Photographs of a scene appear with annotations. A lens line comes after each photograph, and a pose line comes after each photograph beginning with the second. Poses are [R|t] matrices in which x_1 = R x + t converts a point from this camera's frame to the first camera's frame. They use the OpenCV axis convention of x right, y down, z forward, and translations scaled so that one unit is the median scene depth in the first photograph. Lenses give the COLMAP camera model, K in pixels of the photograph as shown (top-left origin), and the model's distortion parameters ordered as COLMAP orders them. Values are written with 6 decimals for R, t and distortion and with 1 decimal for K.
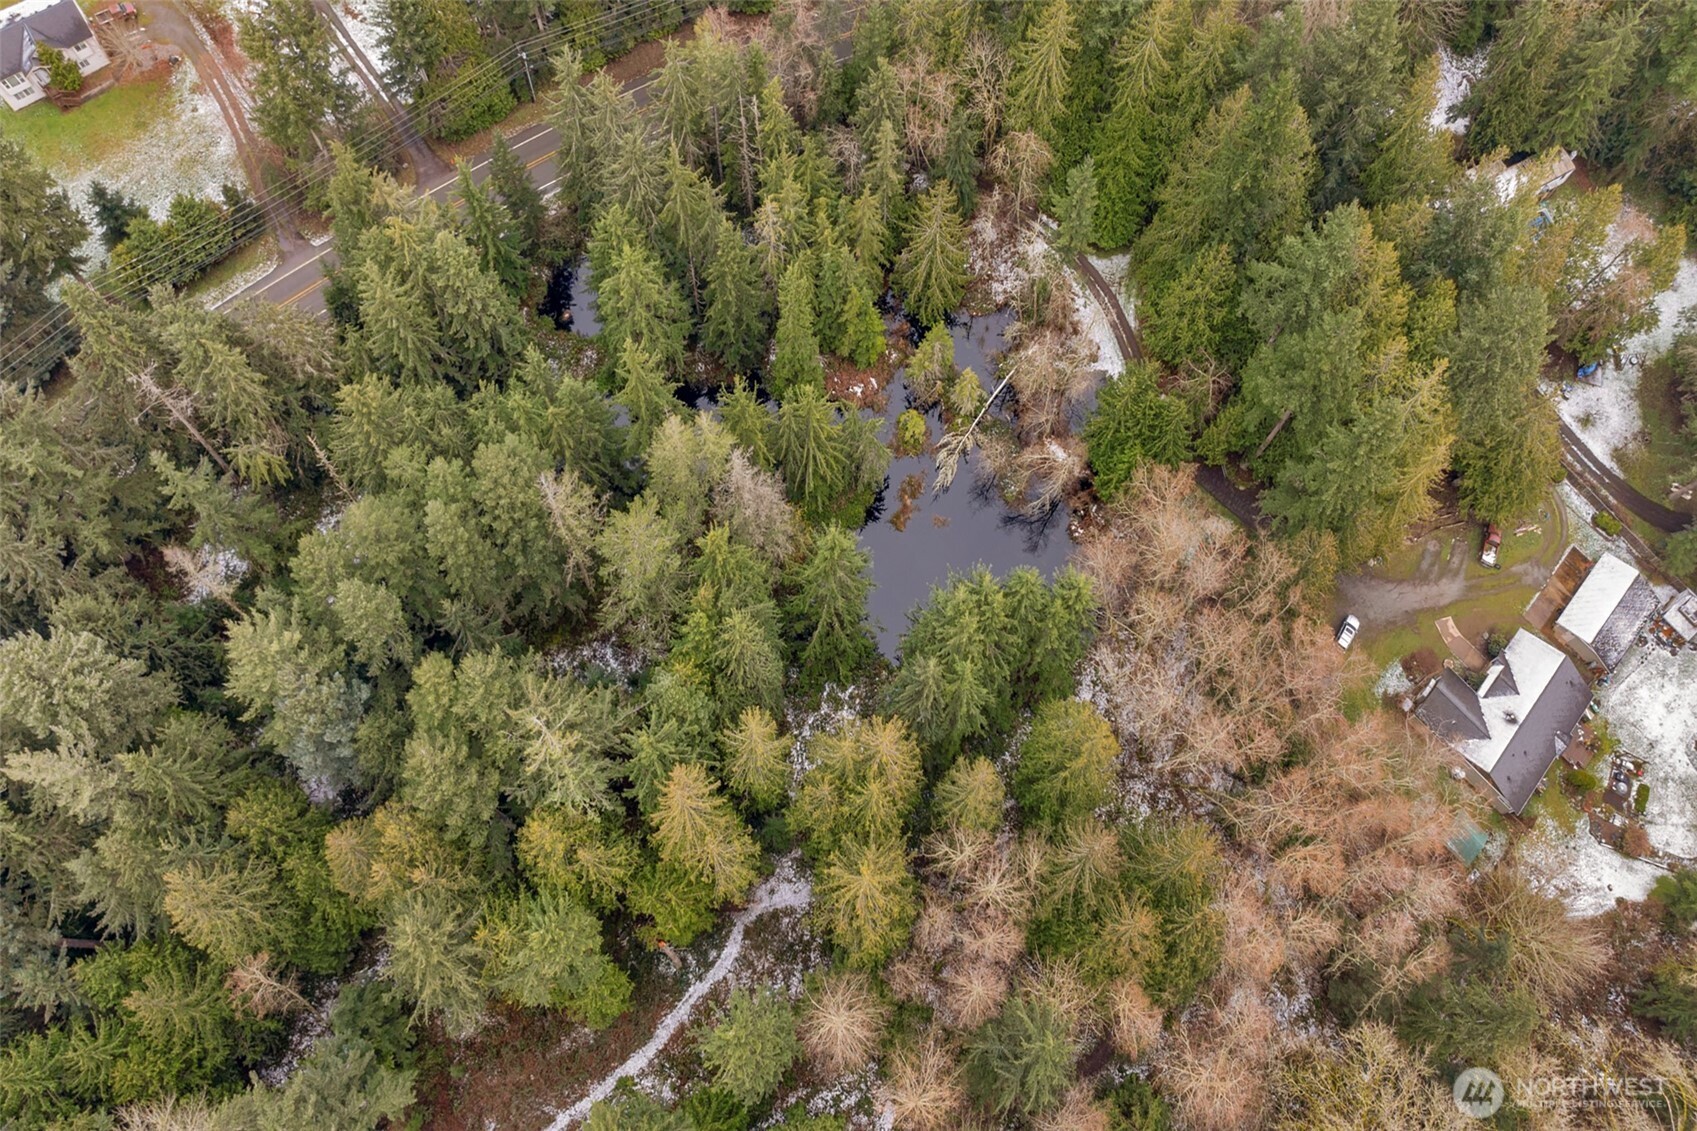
lens RADIAL K [[1066.7, 0, 852.4], [0, 1066.7, 573.3], [0, 0, 1]] dist [-0.009080, -0.003776]
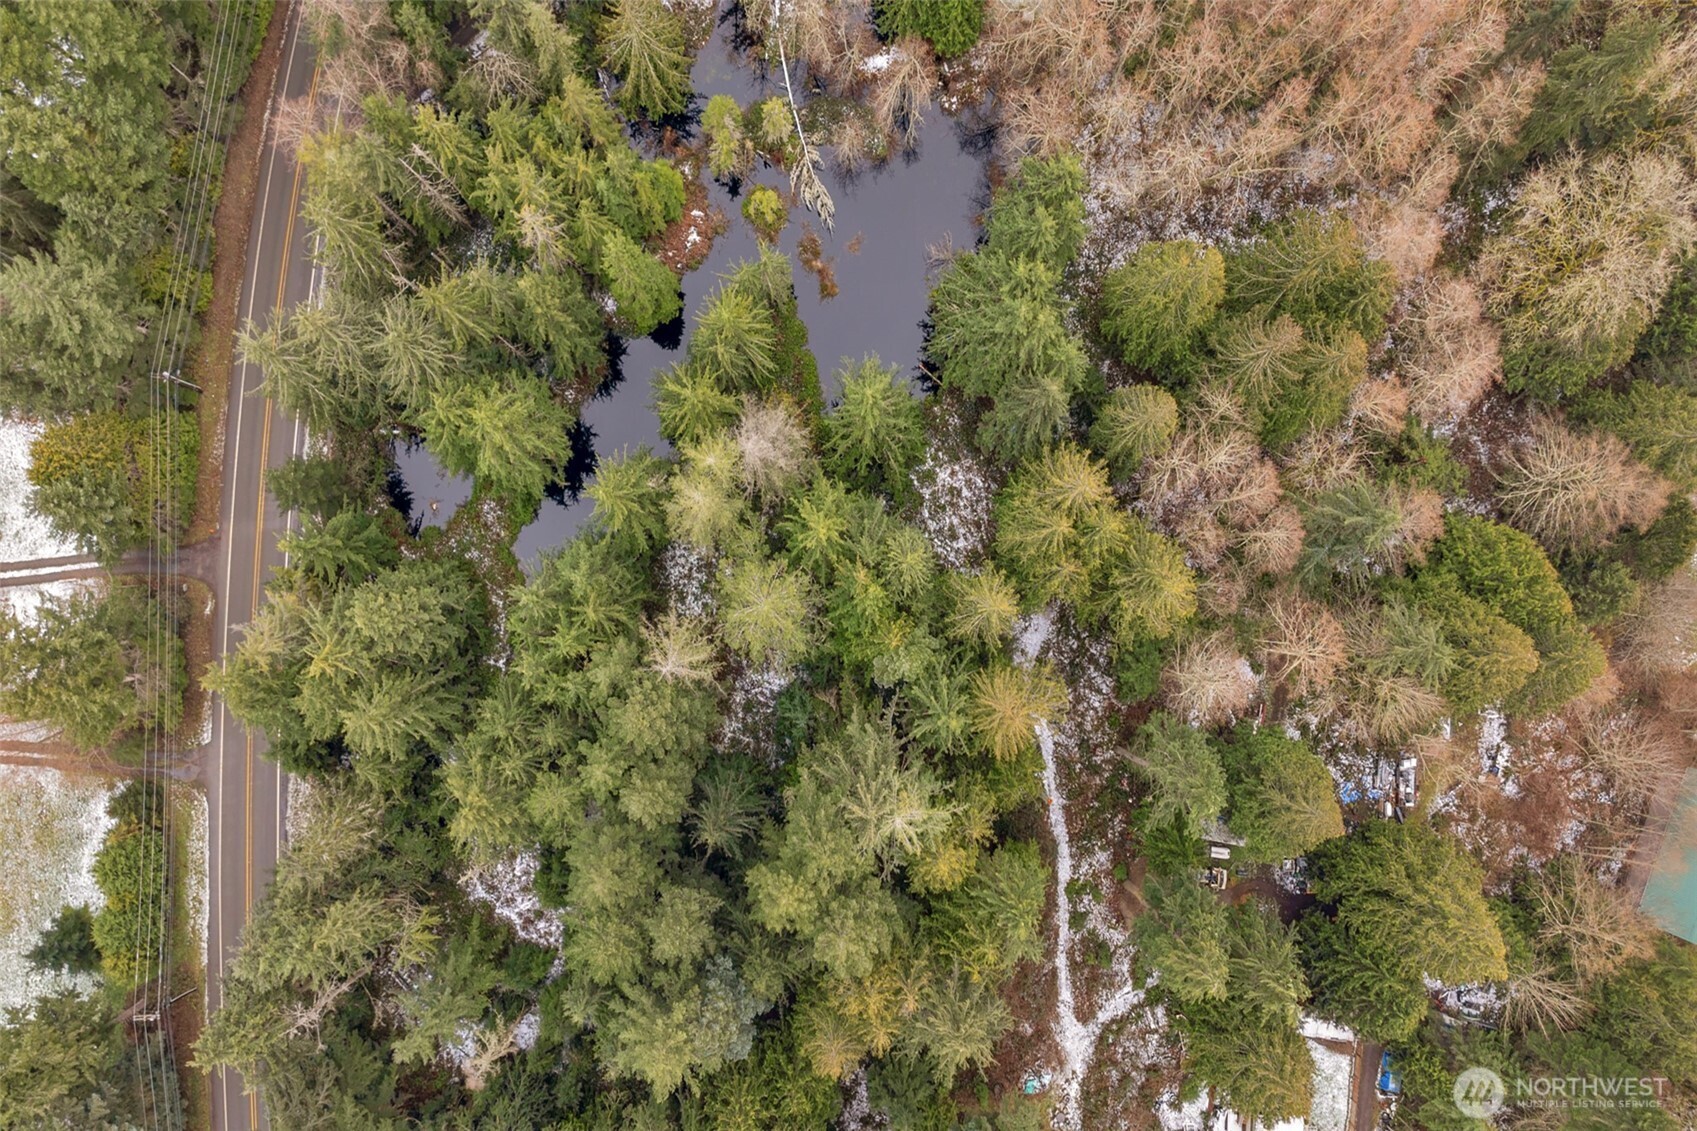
lens RADIAL K [[1284.5, 0, 846.6], [0, 1284.5, 565.4], [0, 0, 1]] dist [-0.020603, 0.000852]
pose [[0.591489, -0.804861, -0.048367, -0.060567], [0.779511, 0.555460, 0.289527, -0.179830], [-0.206163, -0.208955, 0.955947, 0.045609]]
